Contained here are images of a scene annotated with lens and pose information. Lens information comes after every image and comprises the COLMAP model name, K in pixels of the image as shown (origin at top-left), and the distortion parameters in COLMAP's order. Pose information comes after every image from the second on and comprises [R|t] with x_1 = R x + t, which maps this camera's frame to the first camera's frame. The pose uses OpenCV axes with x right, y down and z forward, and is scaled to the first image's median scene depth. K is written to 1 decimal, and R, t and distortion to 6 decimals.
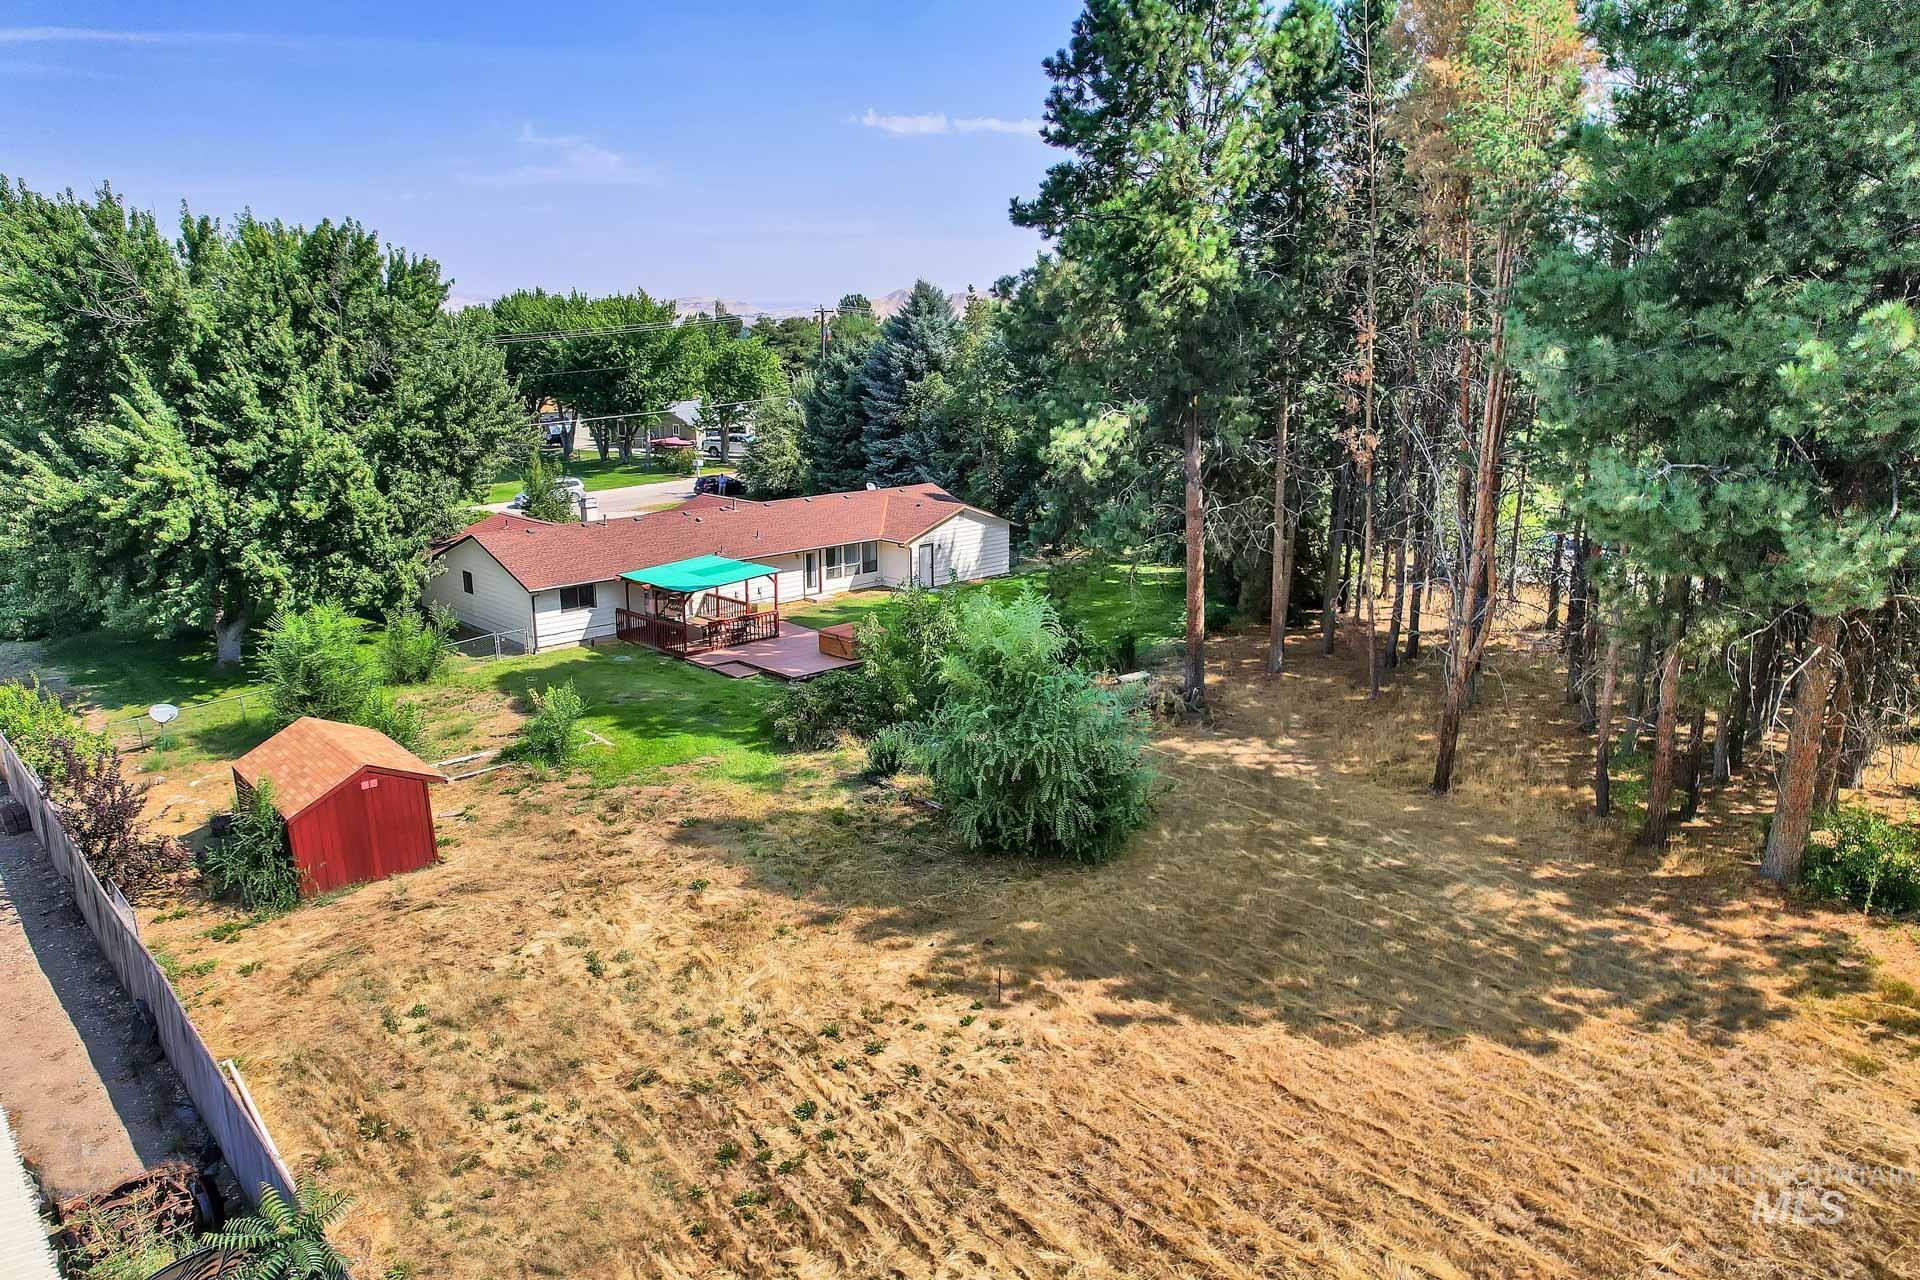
lens RADIAL K [[1204.4, 0, 960.0], [0, 1204.4, 640.0], [0, 0, 1]] dist [-0.020113, 0.000200]
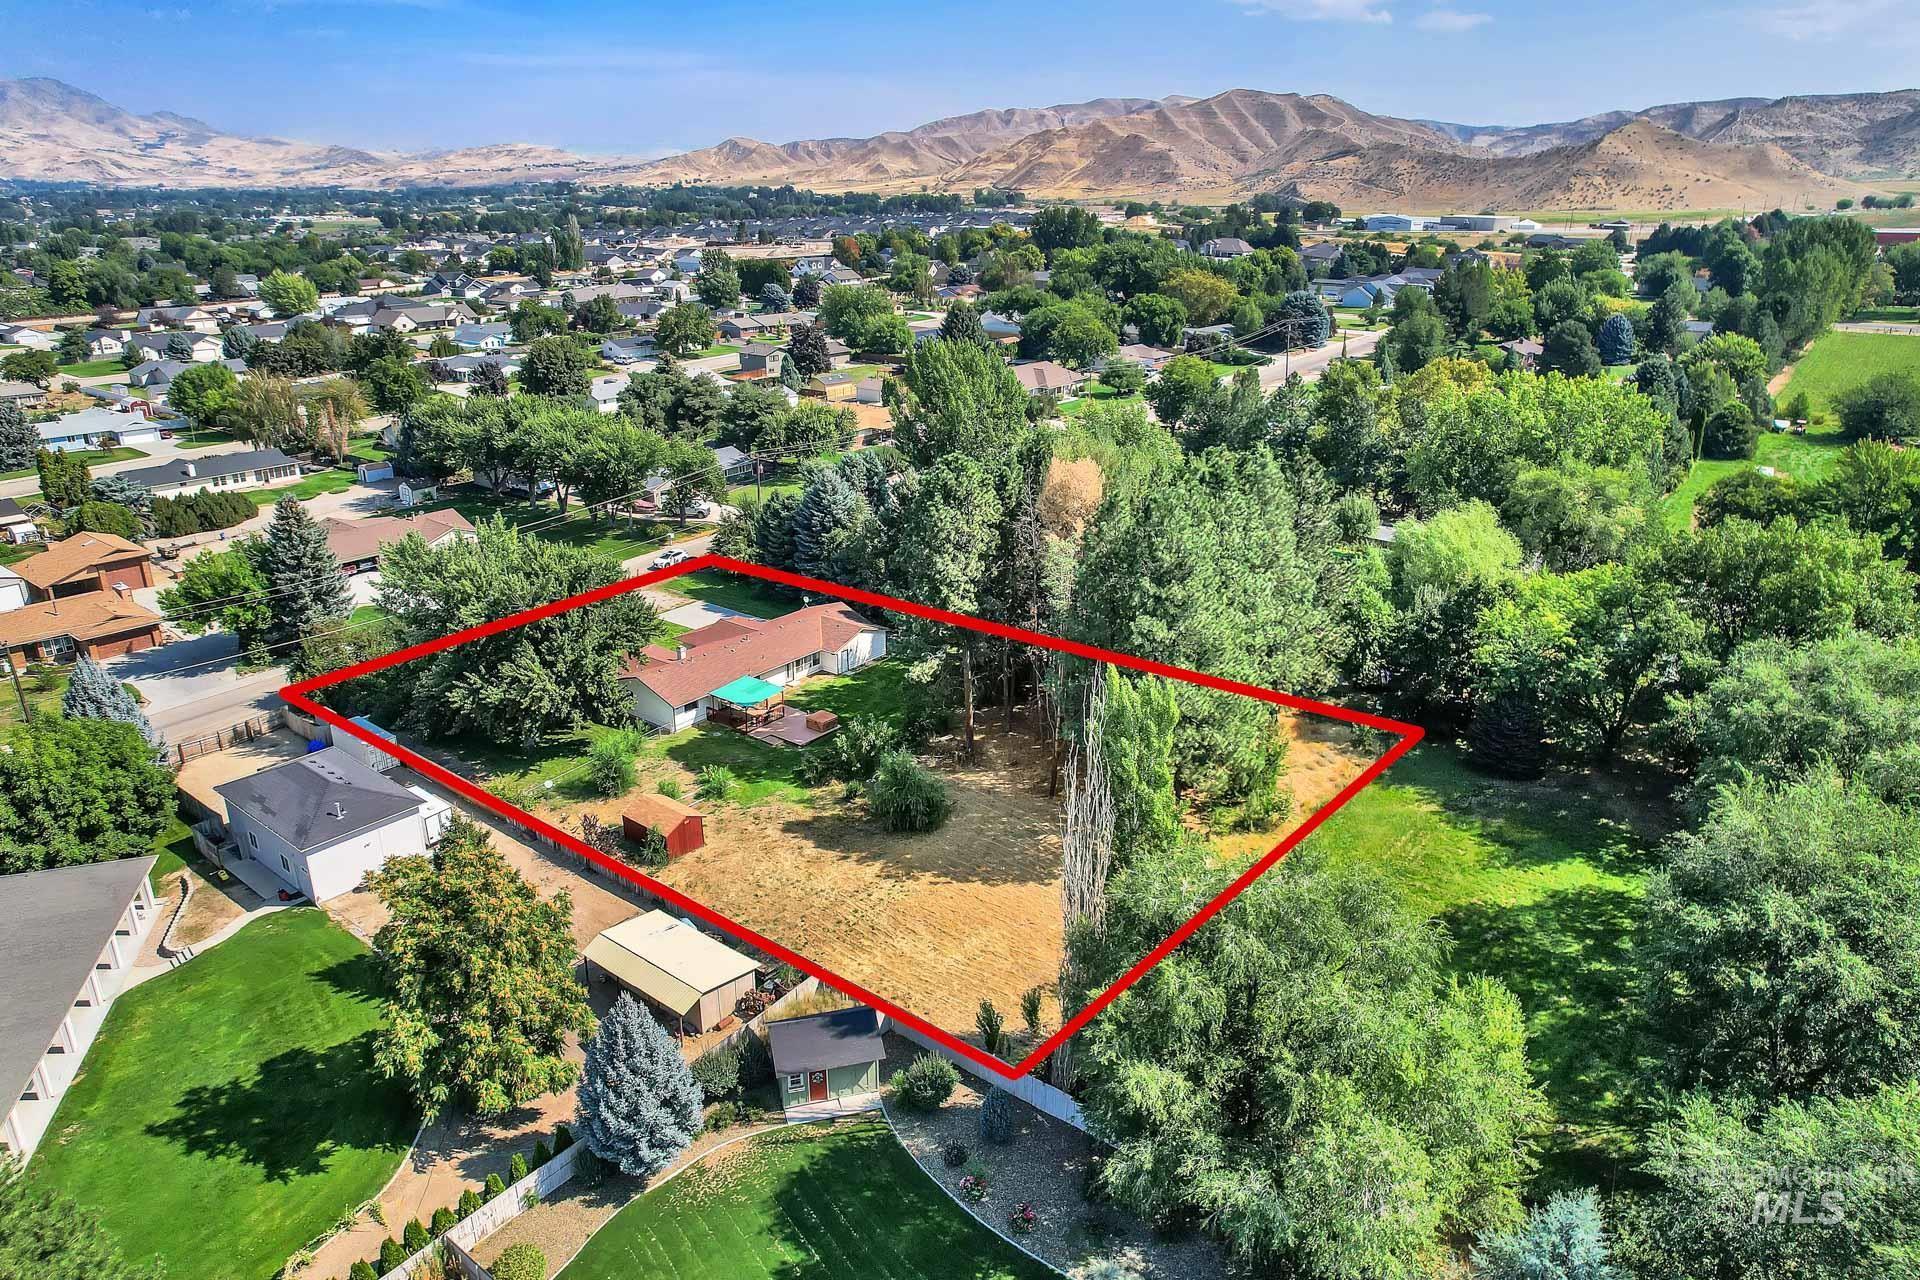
lens RADIAL K [[1229.3, 0, 960.0], [0, 1229.3, 640.0], [0, 0, 1]] dist [0.003563, 0.000079]
pose [[0.991752, -0.037833, 0.122464, -0.143840], [0.023244, 0.992690, 0.118435, -0.551817], [-0.126049, -0.114612, 0.985381, -1.675309]]
